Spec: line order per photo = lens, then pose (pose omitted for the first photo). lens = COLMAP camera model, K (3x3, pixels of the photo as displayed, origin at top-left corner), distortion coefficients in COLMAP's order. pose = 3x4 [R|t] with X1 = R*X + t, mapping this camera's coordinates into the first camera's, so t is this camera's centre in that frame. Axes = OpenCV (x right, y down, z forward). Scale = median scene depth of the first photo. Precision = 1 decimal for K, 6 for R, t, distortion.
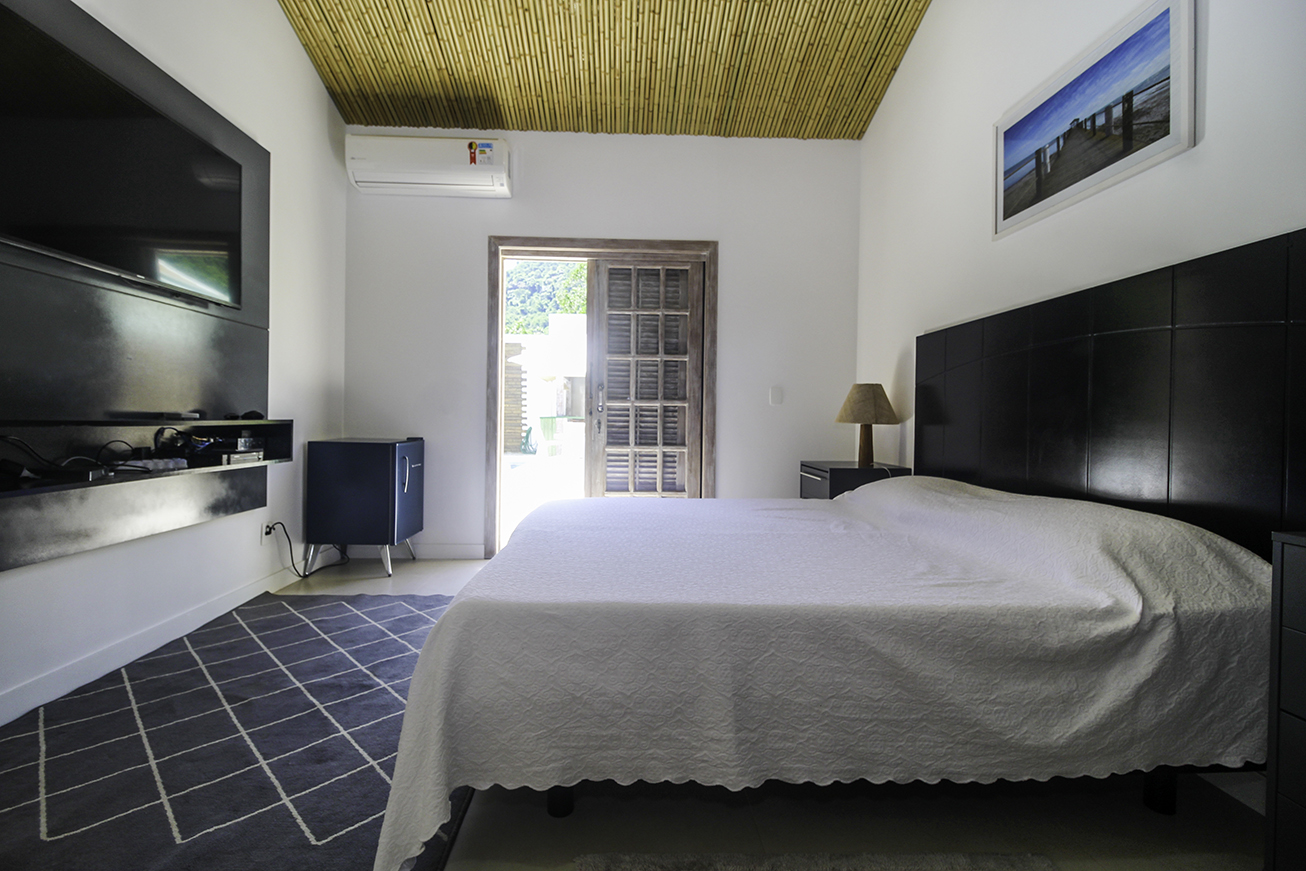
lens RADIAL K [[598.0, 0, 646.2], [0, 598.0, 423.4], [0, 0, 1]] dist [0.020185, -0.015716]
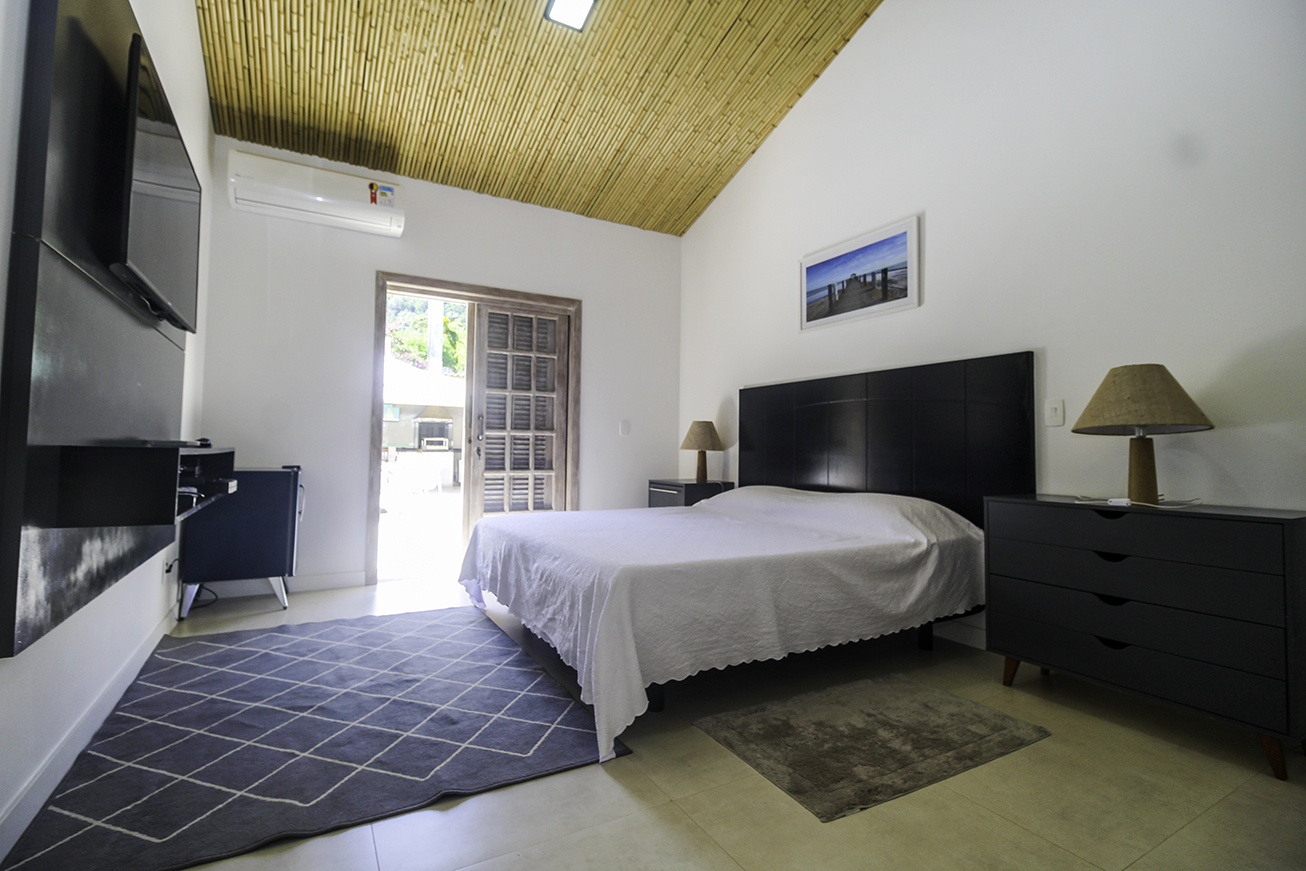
lens RADIAL K [[598.0, 0, 646.2], [0, 598.0, 423.4], [0, 0, 1]] dist [0.020185, -0.015716]
pose [[0.888548, 0.018873, 0.458395, -0.339283], [0.002327, 0.998955, -0.045640, 0.000876], [-0.458777, 0.041620, 0.887576, -0.135034]]
